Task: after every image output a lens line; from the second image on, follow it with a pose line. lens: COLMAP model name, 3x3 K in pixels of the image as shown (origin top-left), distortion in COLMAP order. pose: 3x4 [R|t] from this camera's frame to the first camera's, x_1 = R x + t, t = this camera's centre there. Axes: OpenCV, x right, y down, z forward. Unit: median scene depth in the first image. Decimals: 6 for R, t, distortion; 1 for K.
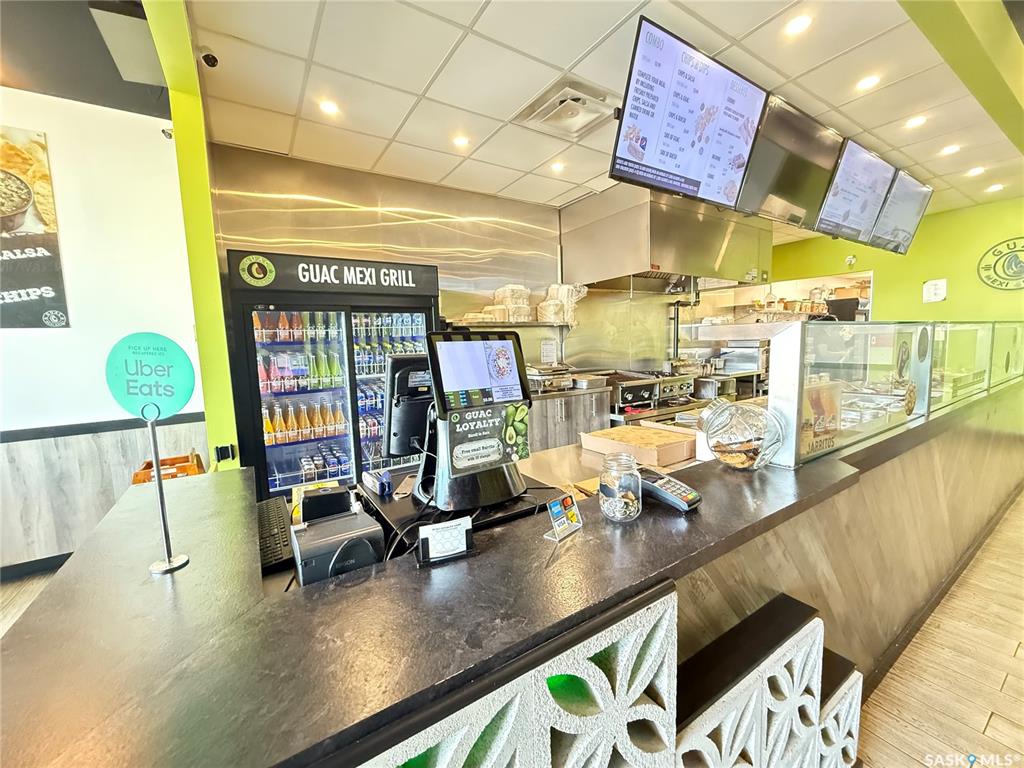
lens RADIAL K [[408.7, 0, 510.2], [0, 408.7, 383.1], [0, 0, 1]] dist [-0.000752, 0.000004]
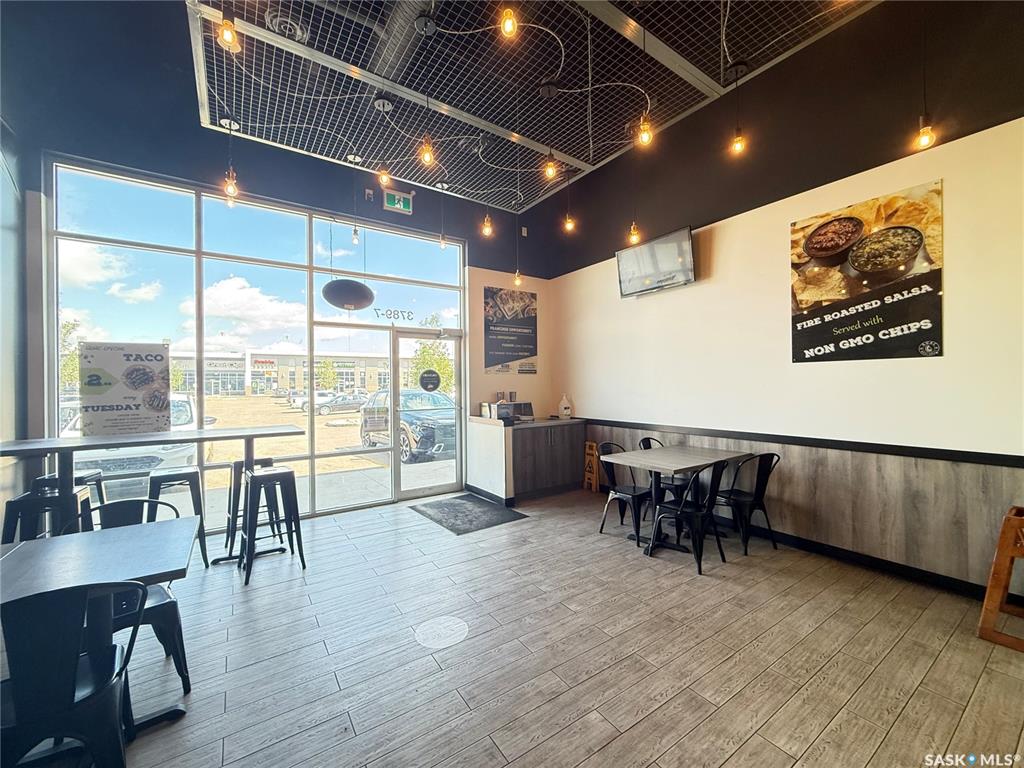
lens RADIAL K [[408.7, 0, 510.2], [0, 408.7, 383.1], [0, 0, 1]] dist [-0.000752, 0.000004]
pose [[0.021435, 0.029366, -0.999339, -0.057576], [-0.090105, 0.995557, 0.027322, 0.003783], [0.995702, 0.089460, 0.023985, -0.117386]]
